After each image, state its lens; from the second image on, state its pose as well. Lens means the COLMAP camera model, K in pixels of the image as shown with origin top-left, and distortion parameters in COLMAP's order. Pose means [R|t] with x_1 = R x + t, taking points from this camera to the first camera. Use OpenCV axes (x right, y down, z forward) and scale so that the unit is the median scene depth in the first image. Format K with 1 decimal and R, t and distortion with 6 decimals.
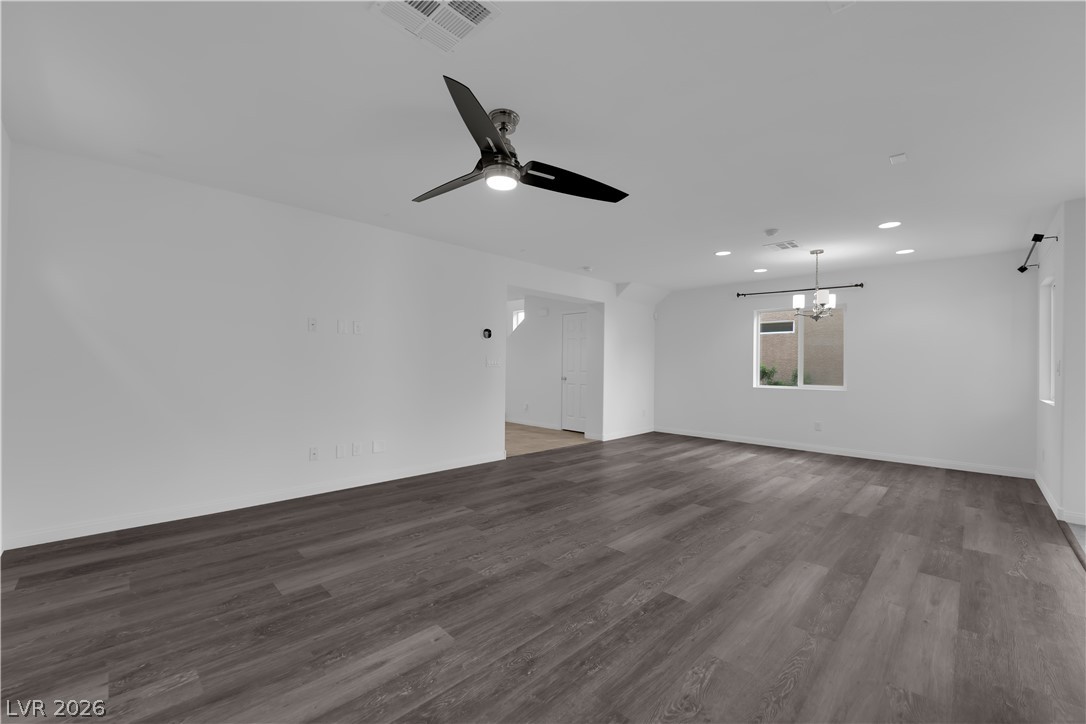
lens RADIAL K [[437.2, 0, 538.6], [0, 437.2, 363.9], [0, 0, 1]] dist [-0.009614, -0.003657]
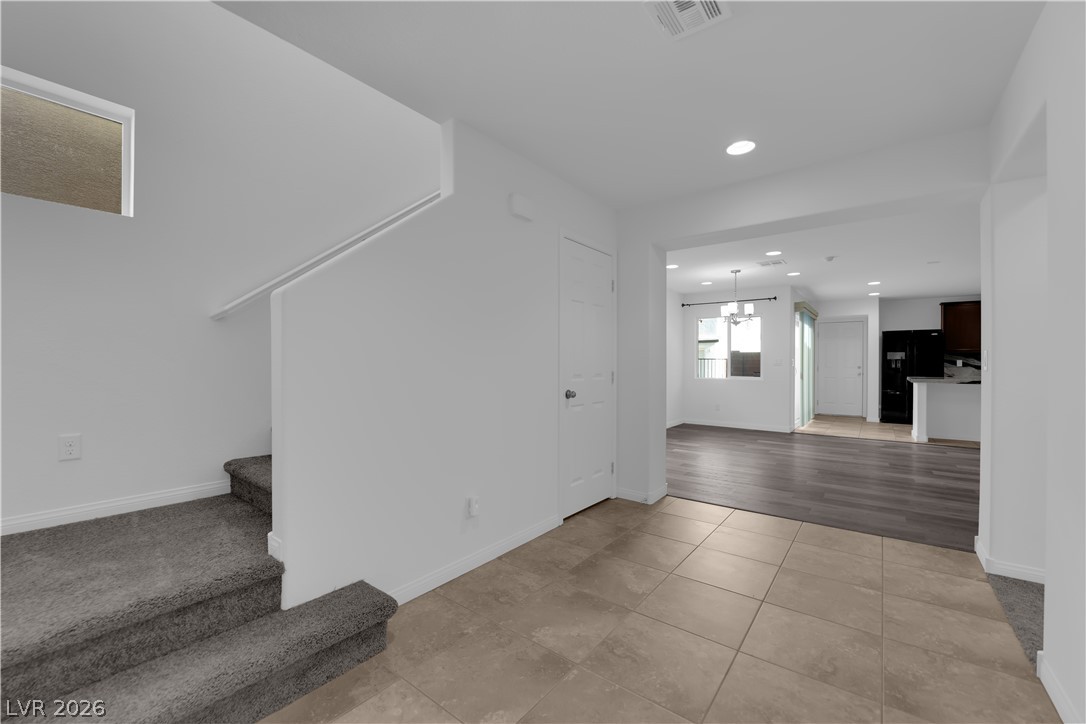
lens RADIAL K [[437.2, 0, 538.6], [0, 437.2, 363.9], [0, 0, 1]] dist [-0.009614, -0.003657]
pose [[-0.123738, -0.018861, 0.992136, -0.768165], [-0.008839, 0.999801, 0.017904, -0.009570], [-0.992276, -0.006554, -0.123880, 2.394862]]
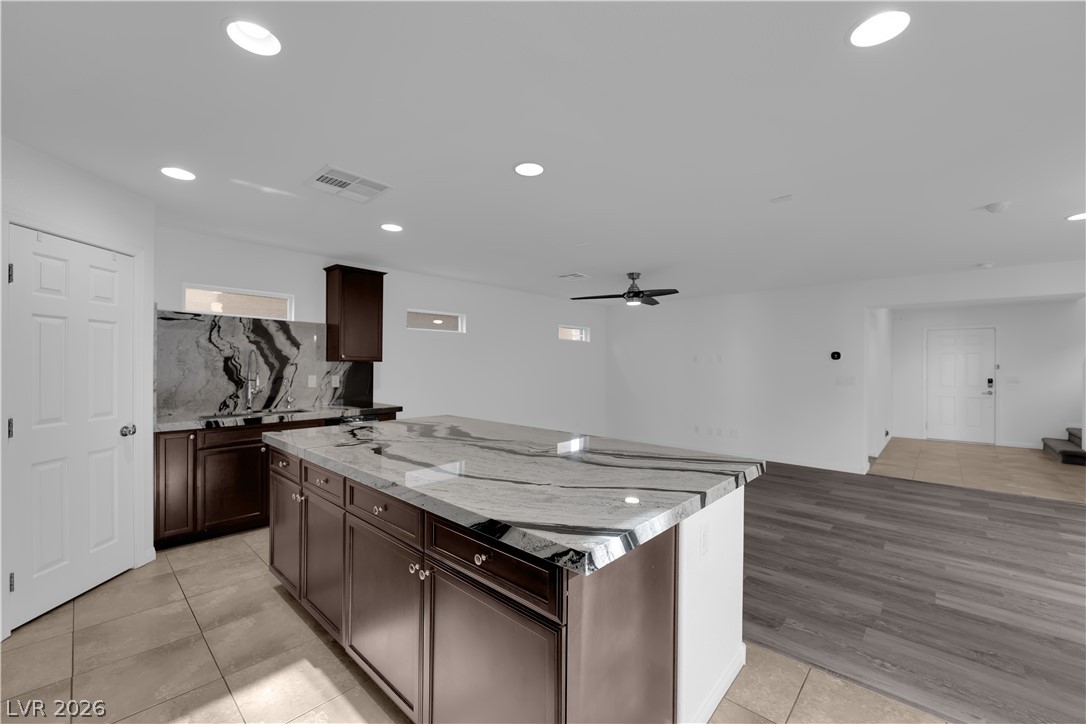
lens RADIAL K [[437.2, 0, 538.6], [0, 437.2, 363.9], [0, 0, 1]] dist [-0.009614, -0.003657]
pose [[0.040412, -0.013513, -0.999092, 1.418528], [-0.002481, 0.999904, -0.013624, -0.045273], [0.999180, 0.003029, 0.040375, 0.276660]]
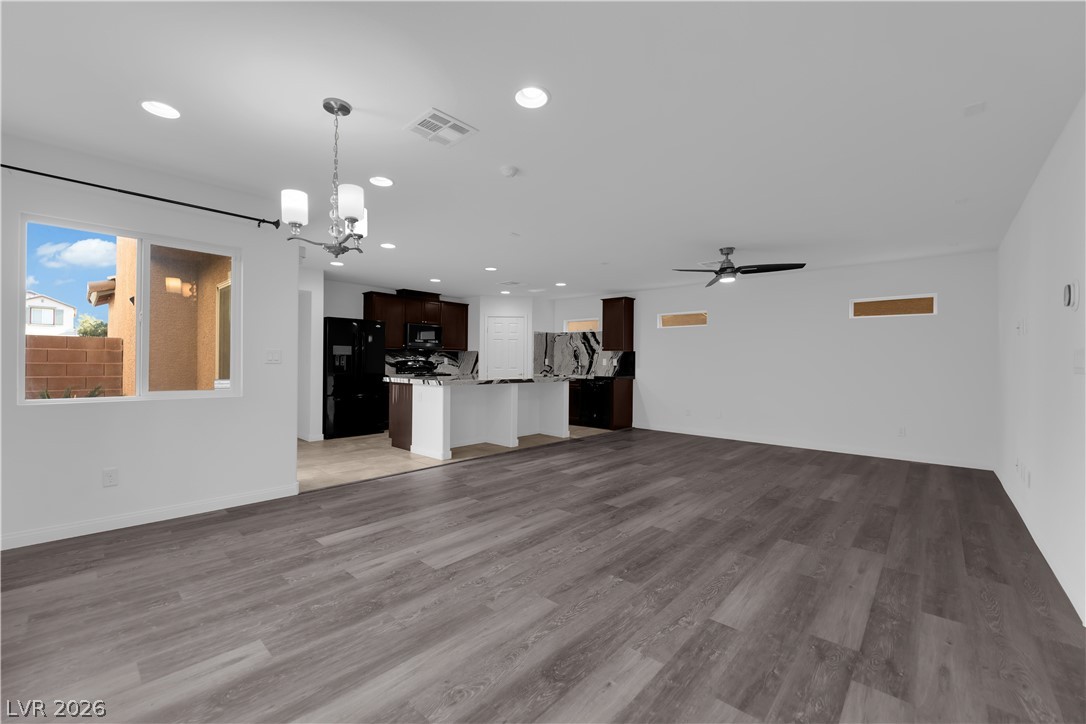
lens RADIAL K [[437.2, 0, 538.6], [0, 437.2, 363.9], [0, 0, 1]] dist [-0.009614, -0.003657]
pose [[-0.998620, -0.023031, -0.047201, 0.612050], [-0.022920, 0.999733, -0.002908, 0.014985], [0.047256, -0.001822, -0.998881, 2.034809]]
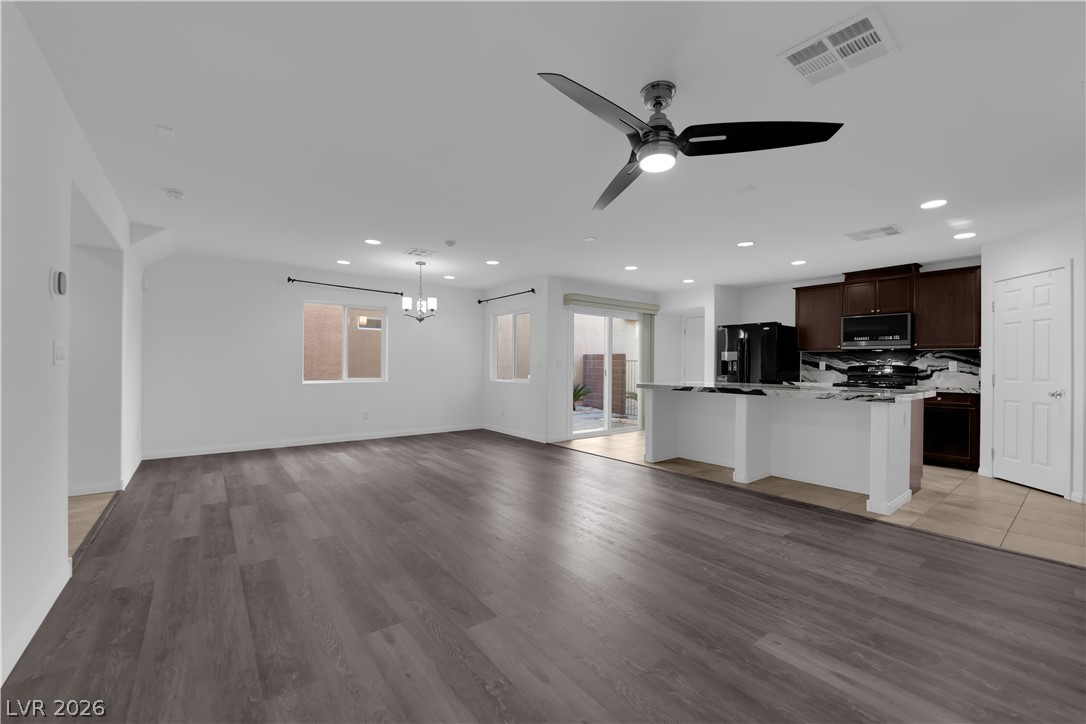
lens RADIAL K [[437.2, 0, 538.6], [0, 437.2, 363.9], [0, 0, 1]] dist [-0.009614, -0.003657]
pose [[0.125321, -0.010241, 0.992063, -0.668287], [-0.010919, 0.999872, 0.011701, -0.007119], [-0.992056, -0.012298, 0.125193, 0.743134]]
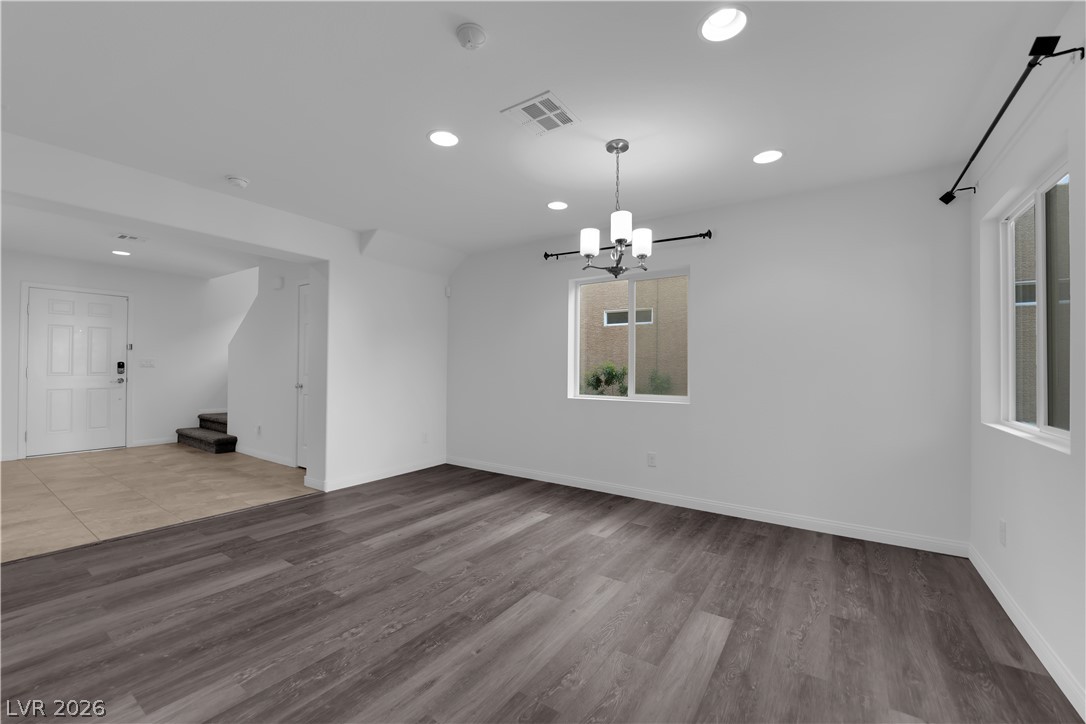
lens RADIAL K [[437.2, 0, 538.6], [0, 437.2, 363.9], [0, 0, 1]] dist [-0.009614, -0.003657]
pose [[0.982263, -0.001221, 0.187503, 0.619636], [0.001802, 0.999994, -0.002930, 0.008409], [-0.187498, 0.003216, 0.982260, 0.696809]]
